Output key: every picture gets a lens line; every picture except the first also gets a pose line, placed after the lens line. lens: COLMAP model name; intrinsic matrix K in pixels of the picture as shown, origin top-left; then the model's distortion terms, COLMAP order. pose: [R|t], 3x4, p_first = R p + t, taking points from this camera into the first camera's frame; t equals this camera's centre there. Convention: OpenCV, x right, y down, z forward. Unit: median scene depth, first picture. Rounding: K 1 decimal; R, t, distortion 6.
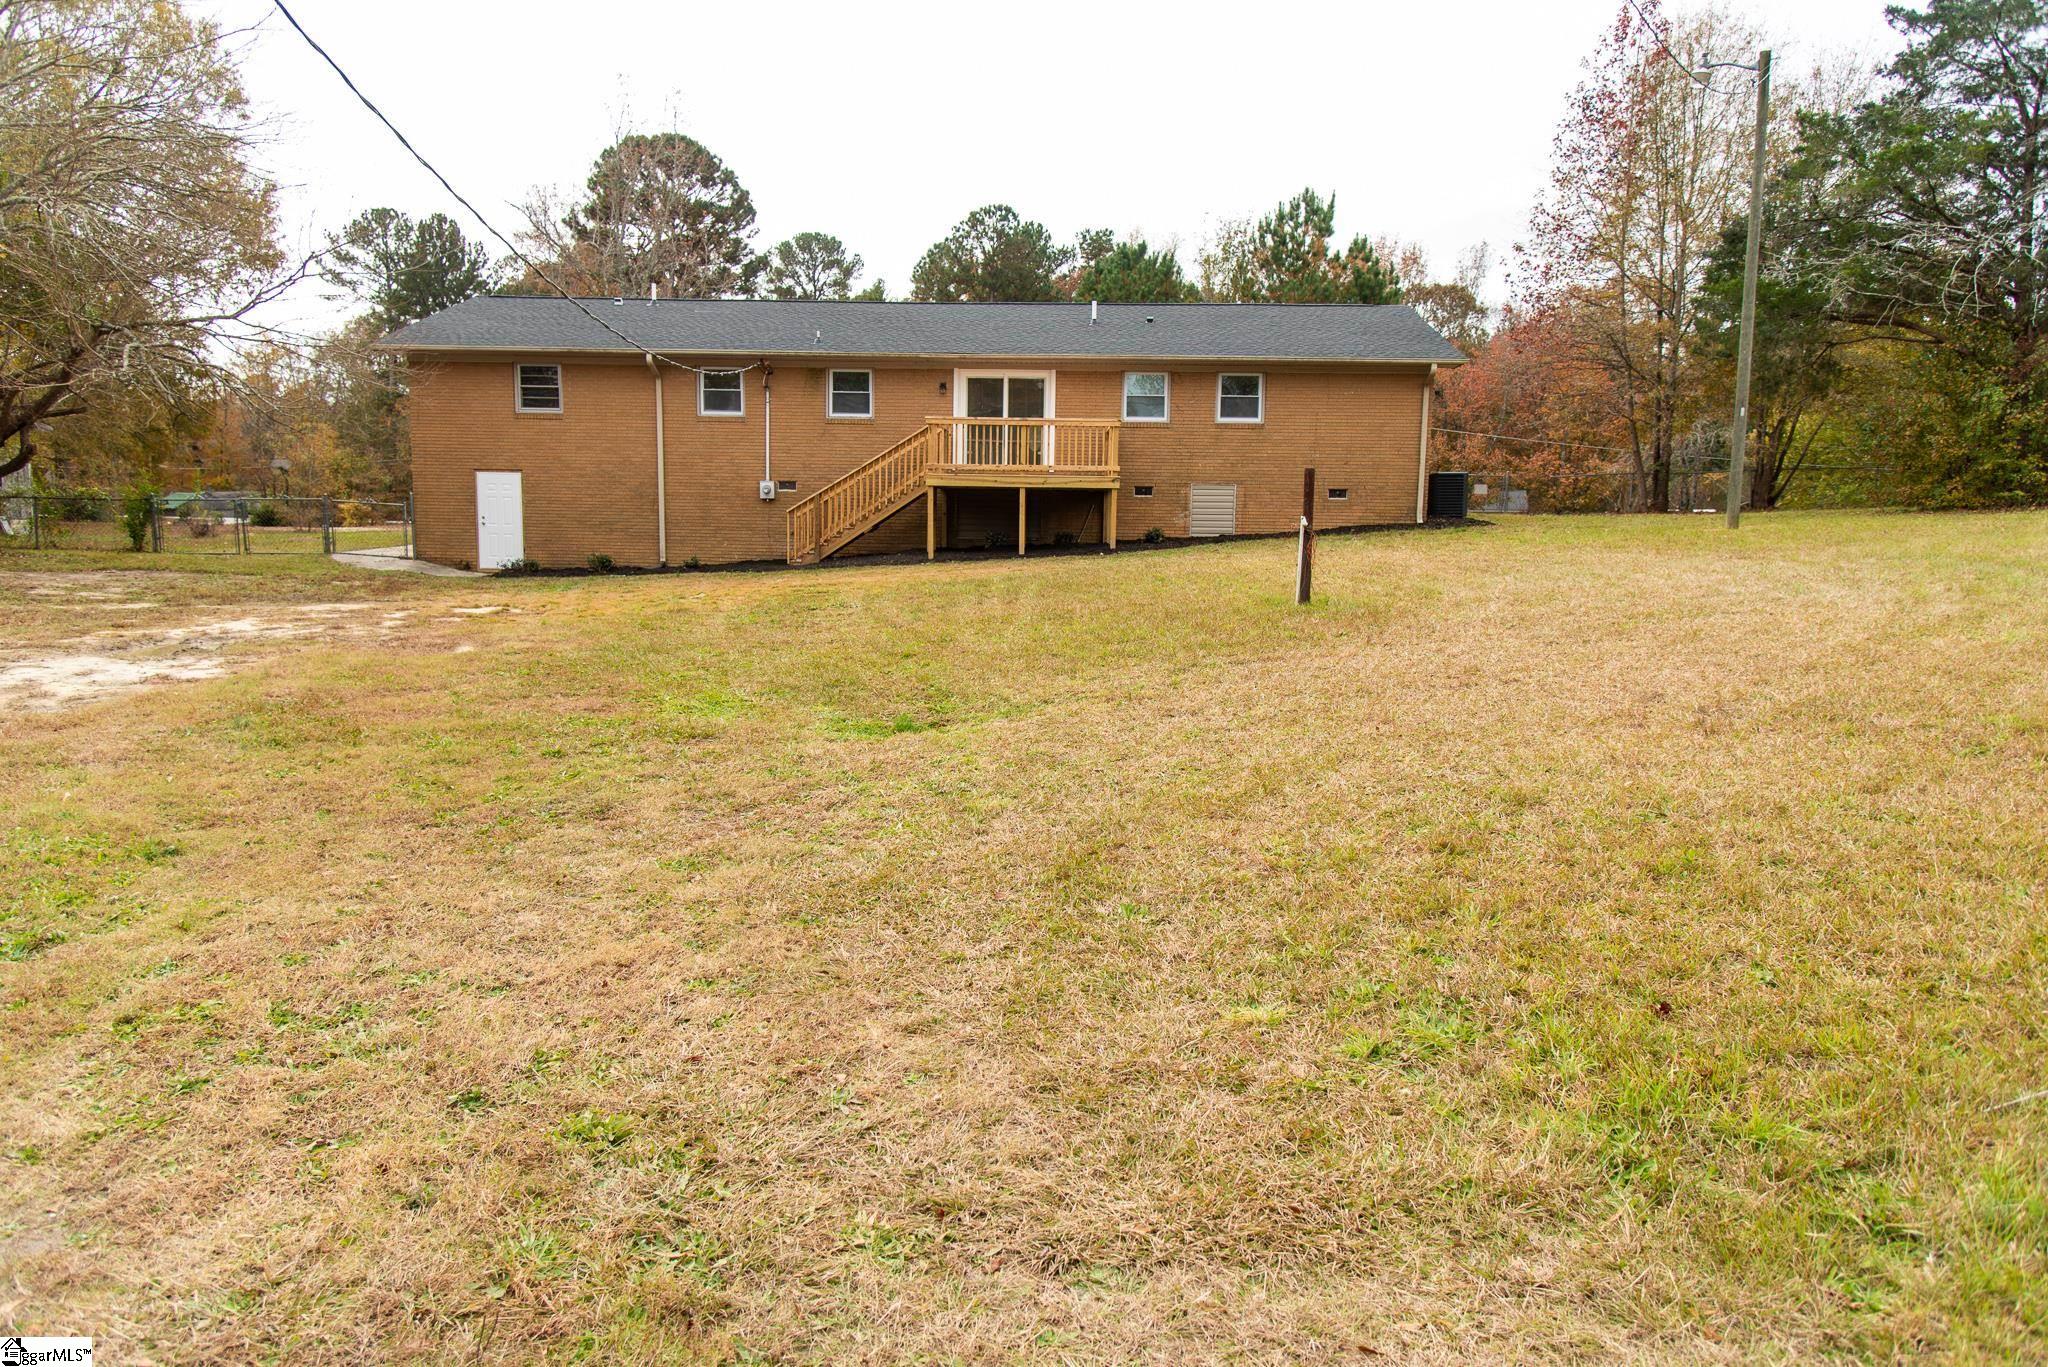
lens RADIAL K [[1441.9, 0, 990.8], [0, 1441.9, 698.4], [0, 0, 1]] dist [0.023350, -0.019987]
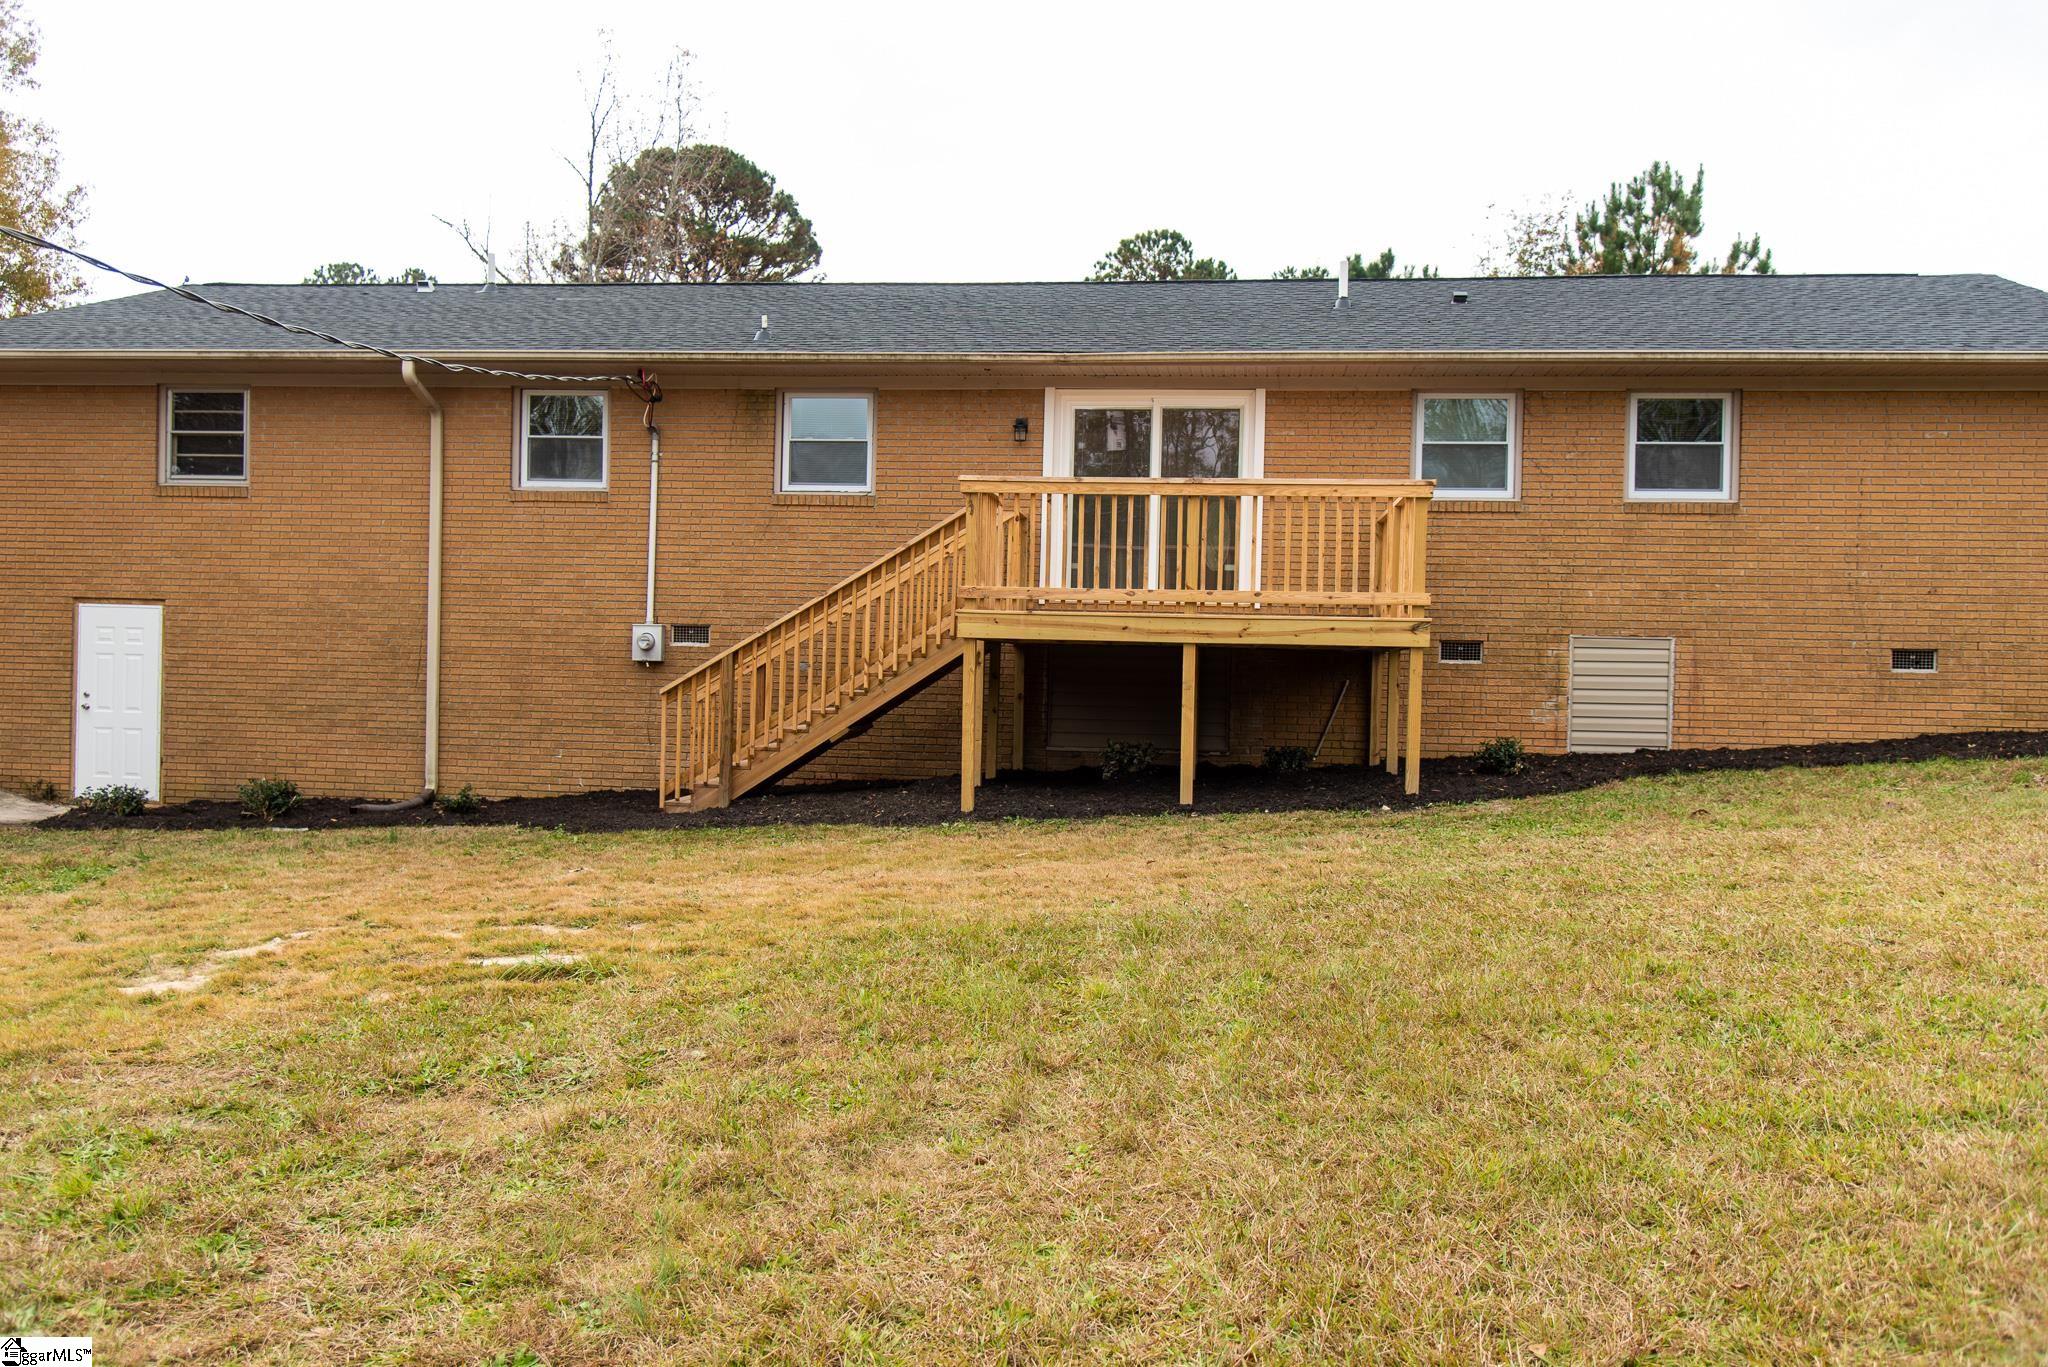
lens RADIAL K [[1759.4, 0, 1017.6], [0, 1759.4, 711.0], [0, 0, 1]] dist [0.013147, 0.003833]
pose [[0.996893, 0.009116, -0.078236, 0.015674], [-0.016878, 0.994930, -0.099140, -0.095202], [0.076936, 0.100152, 0.991993, 0.622411]]
